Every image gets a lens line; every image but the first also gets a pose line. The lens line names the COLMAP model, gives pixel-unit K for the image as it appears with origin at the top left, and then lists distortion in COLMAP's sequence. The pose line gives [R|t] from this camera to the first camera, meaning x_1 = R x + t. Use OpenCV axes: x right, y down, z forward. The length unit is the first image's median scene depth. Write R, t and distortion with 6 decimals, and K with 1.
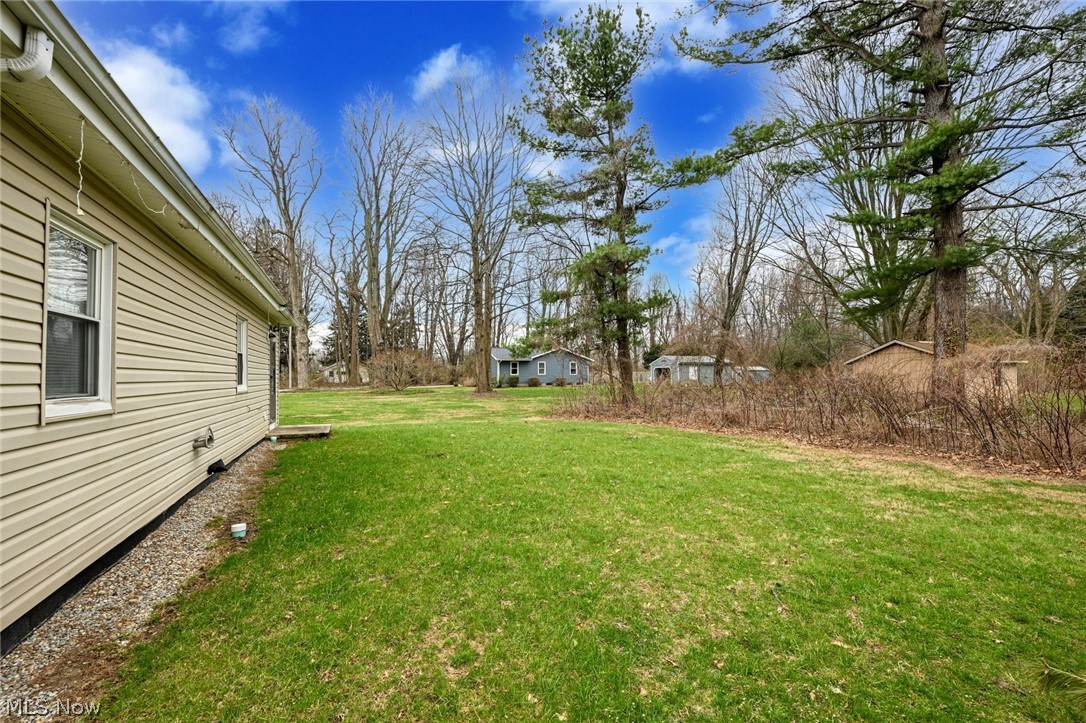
lens RADIAL K [[438.9, 0, 530.9], [0, 438.9, 367.8], [0, 0, 1]] dist [-0.001532, 0.000588]
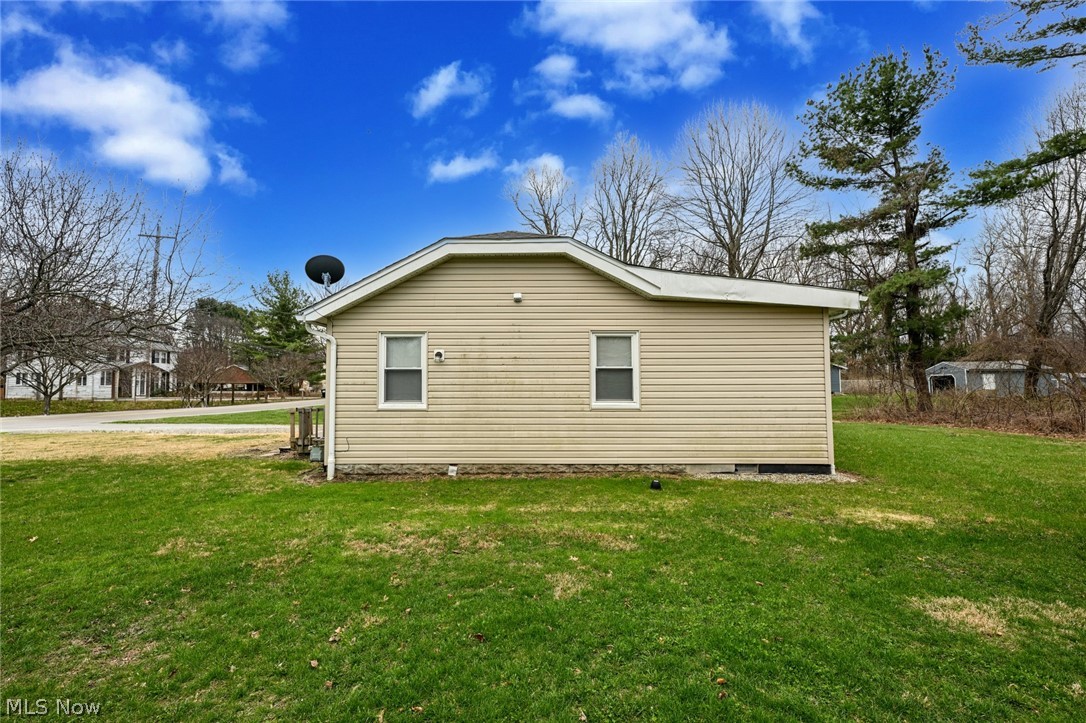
lens RADIAL K [[464.6, 0, 532.4], [0, 464.6, 365.3], [0, 0, 1]] dist [0.000914, 0.001116]
pose [[0.919831, -0.020036, -0.391802, -0.255565], [0.010817, 0.999611, -0.025722, -0.015139], [0.392165, 0.019422, 0.919690, -0.504022]]
